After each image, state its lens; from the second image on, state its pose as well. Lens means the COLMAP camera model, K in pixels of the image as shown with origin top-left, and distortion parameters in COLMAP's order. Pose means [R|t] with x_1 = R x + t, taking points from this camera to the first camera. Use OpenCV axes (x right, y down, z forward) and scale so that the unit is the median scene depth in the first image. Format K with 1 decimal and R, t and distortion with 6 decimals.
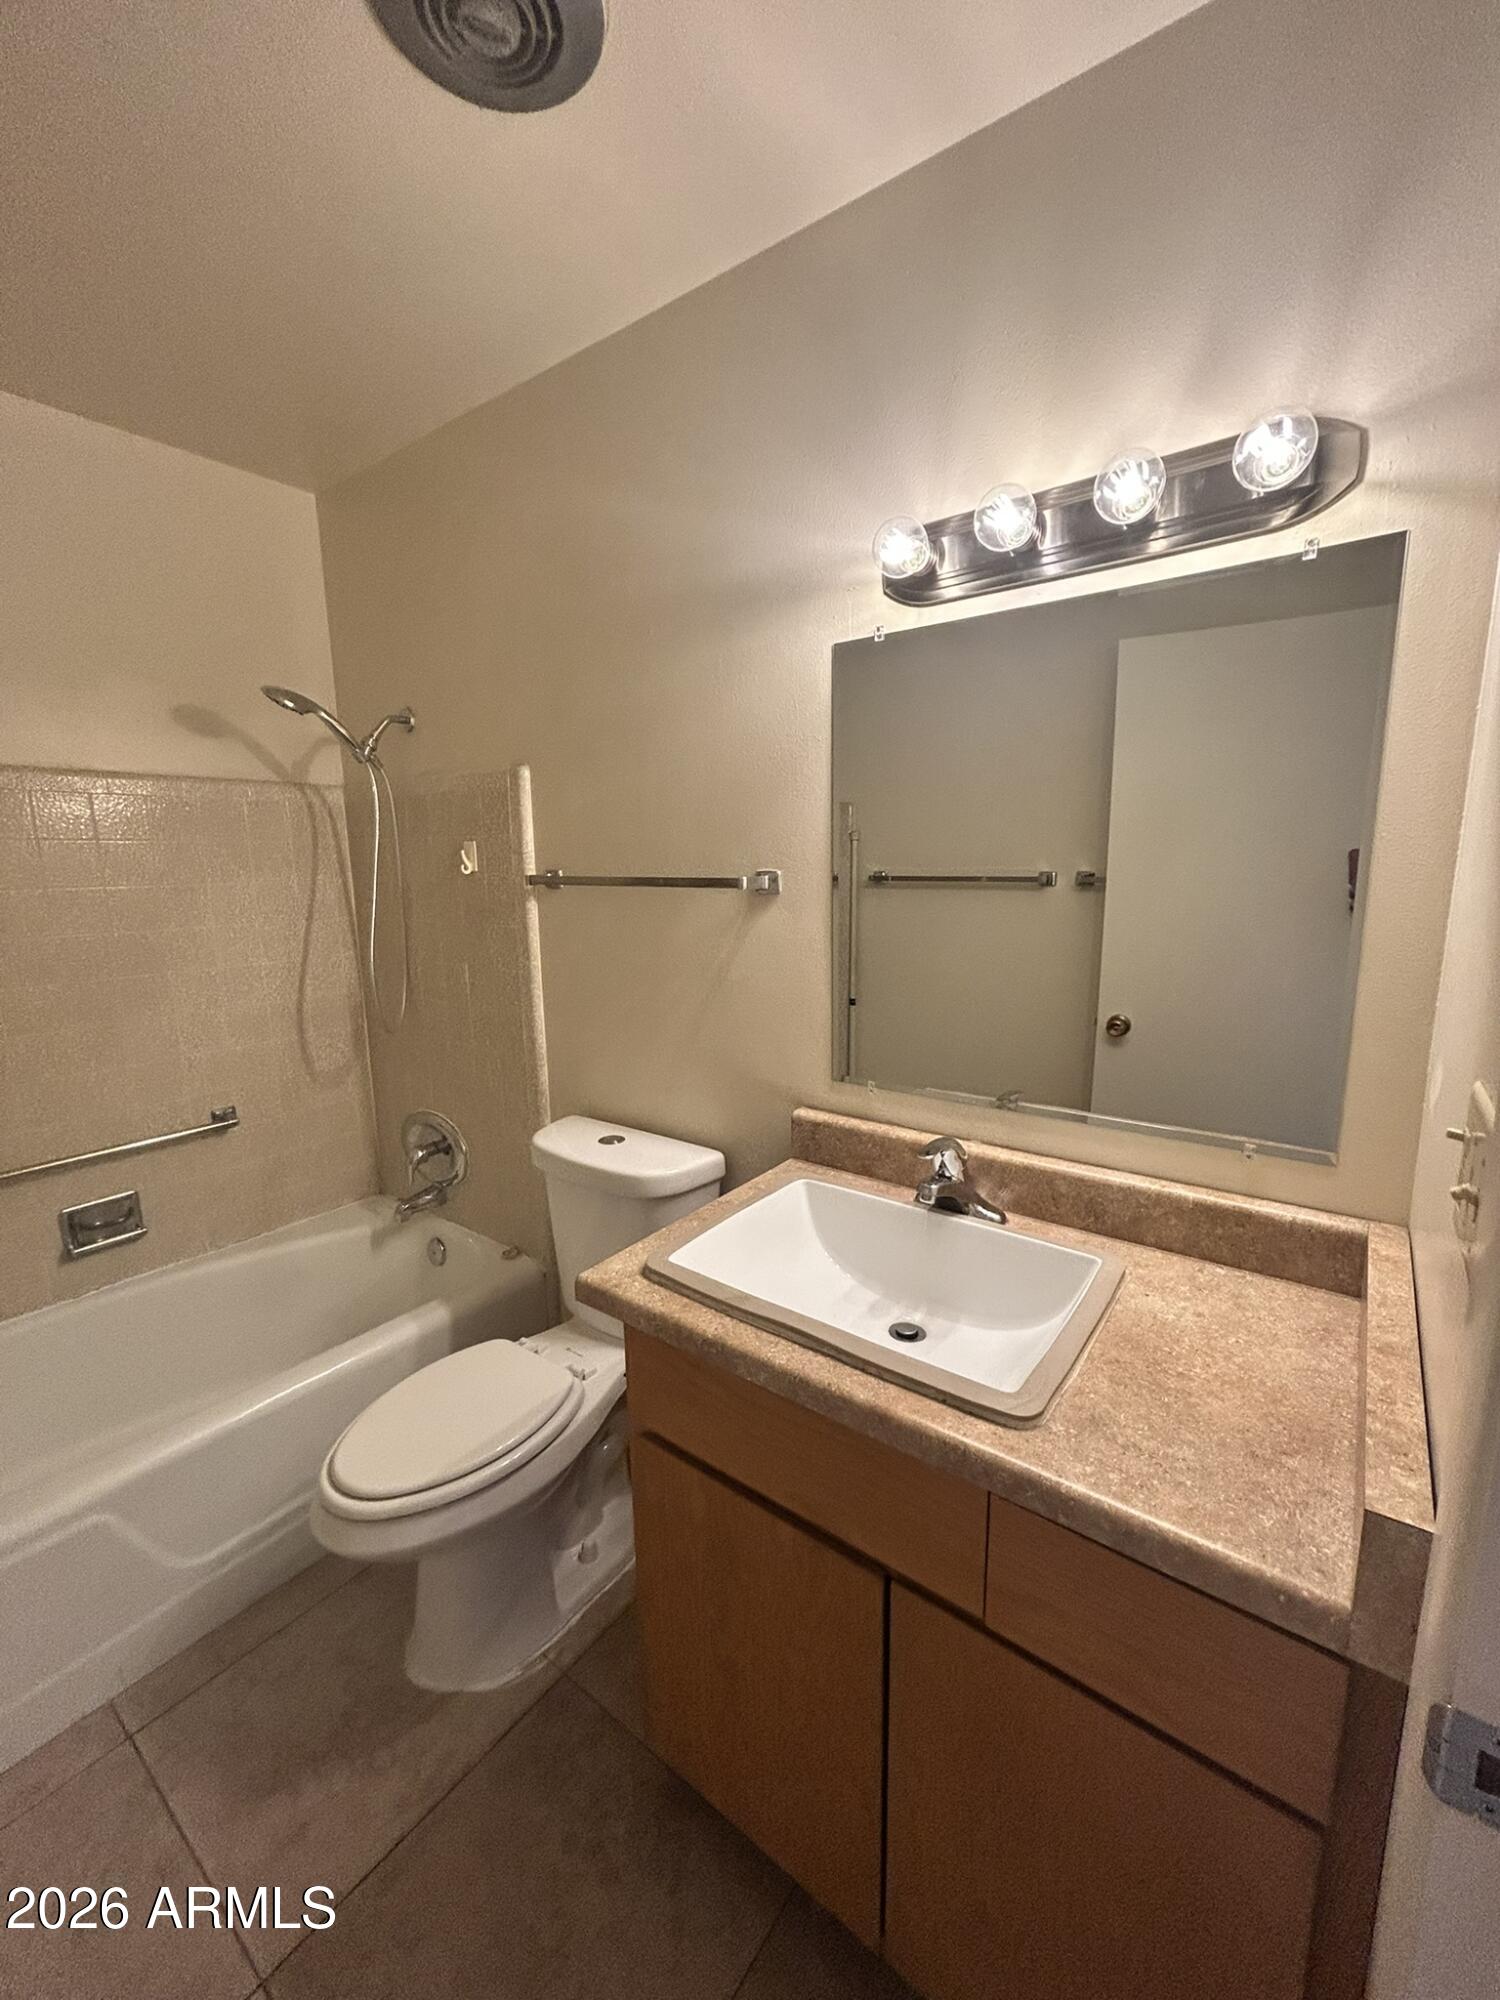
lens RADIAL K [[809.0, 0, 750.2], [0, 809.0, 995.3], [0, 0, 1]] dist [-0.002879, 0.002098]
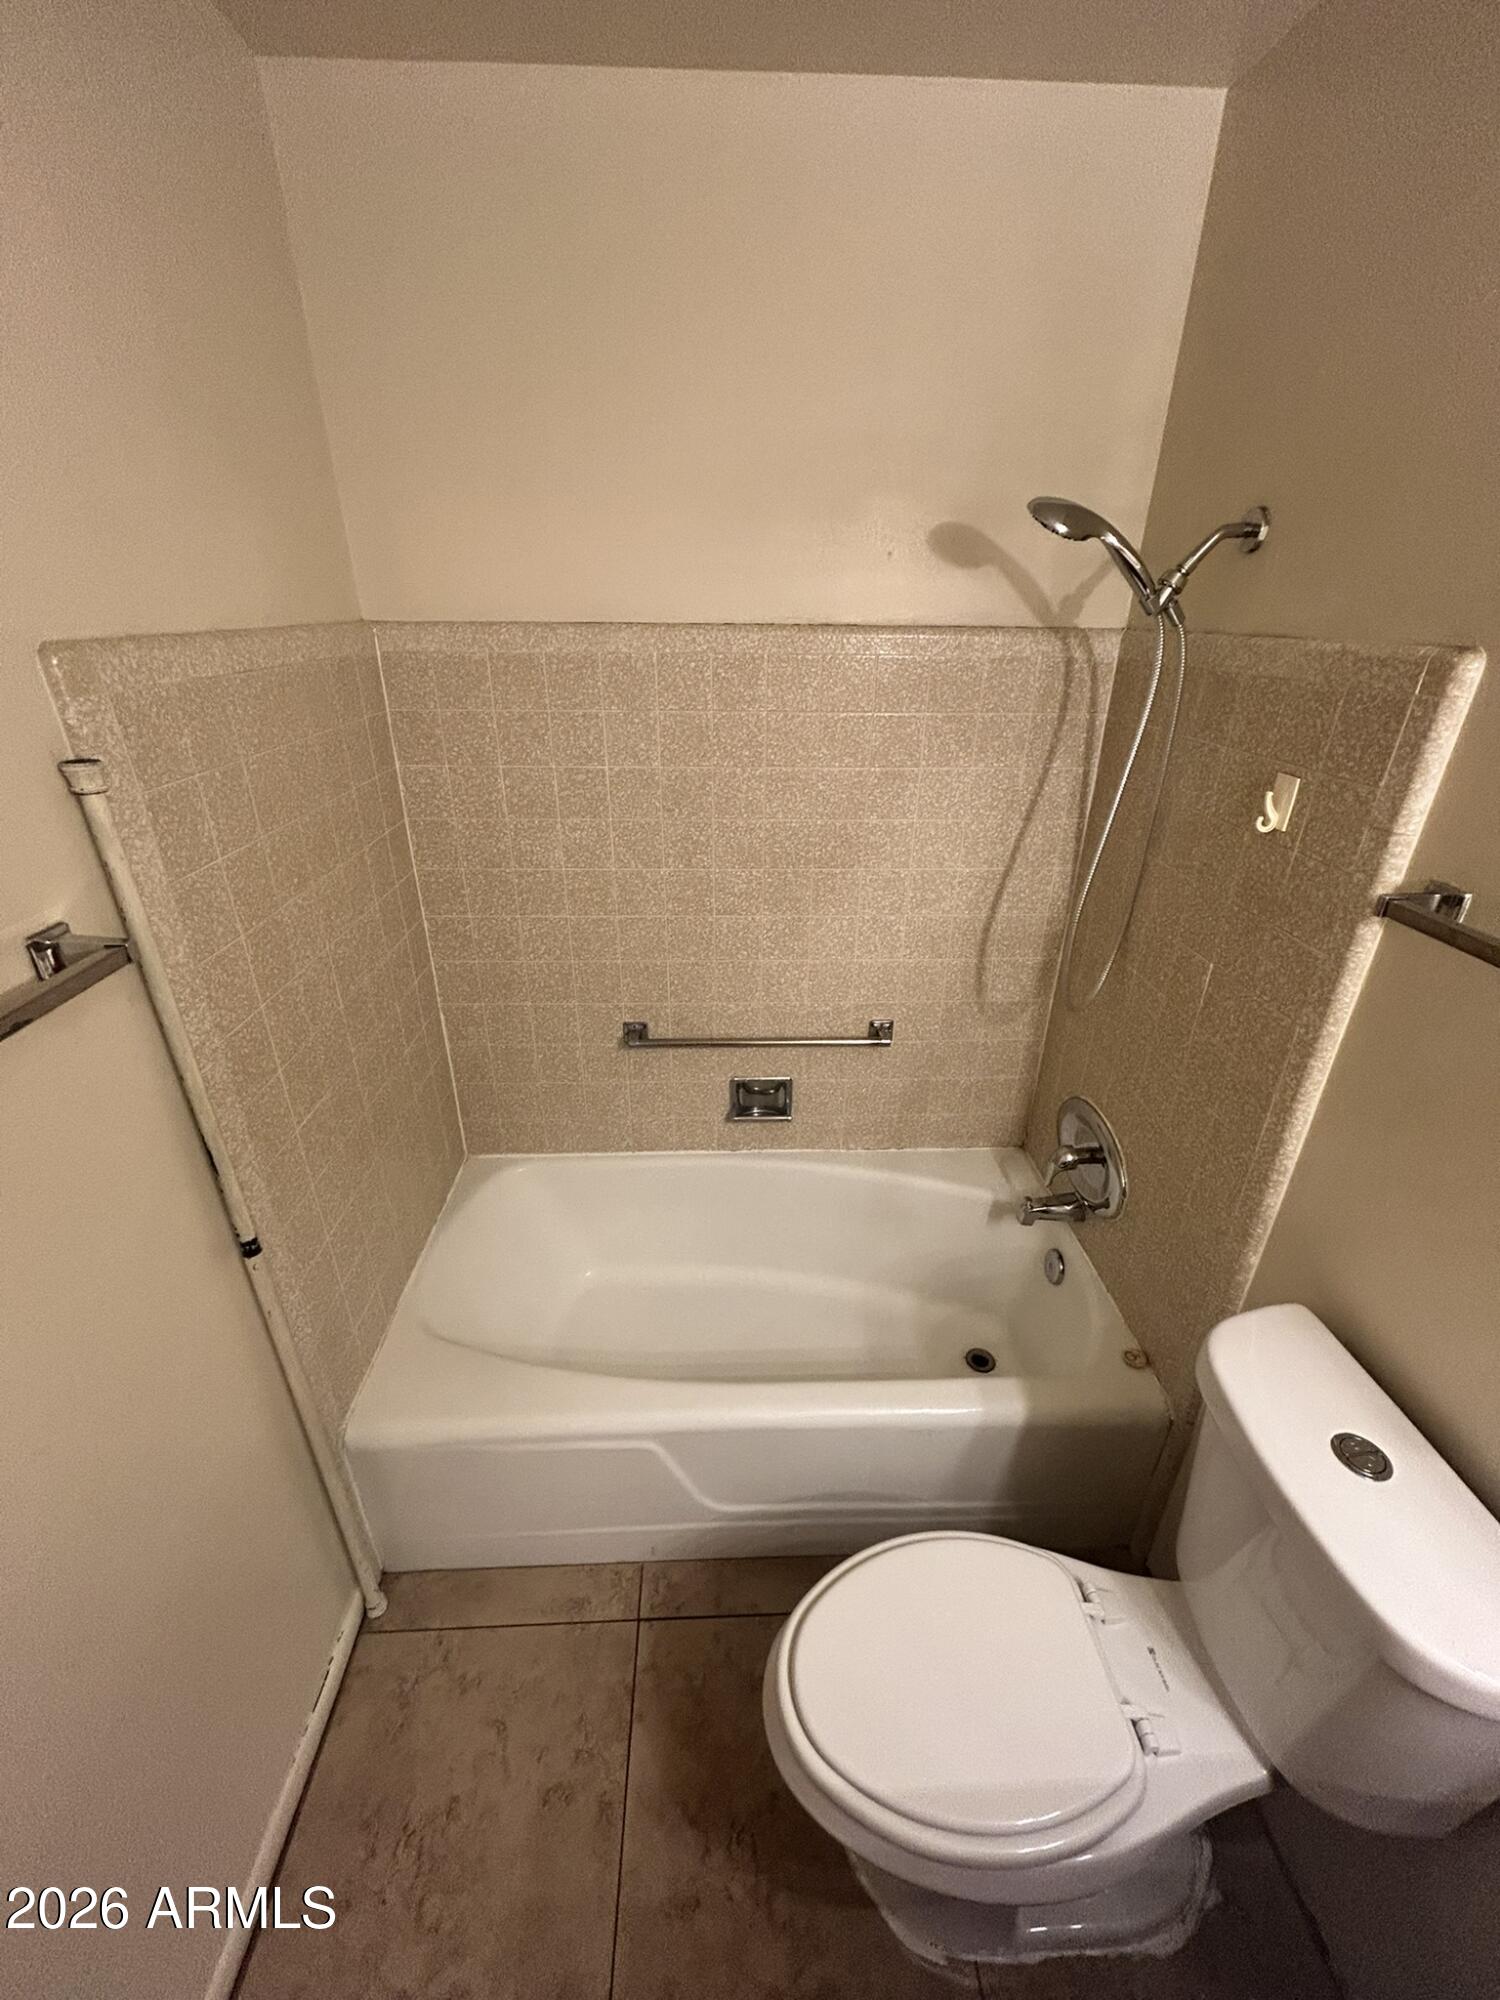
lens RADIAL K [[809.0, 0, 756.0], [0, 809.0, 1003.6], [0, 0, 1]] dist [-0.002879, 0.002098]
pose [[0.636816, 0.359147, -0.682260, -0.131714], [-0.153426, 0.926216, 0.344361, -0.166782], [0.755596, -0.114619, 0.644932, 0.311181]]
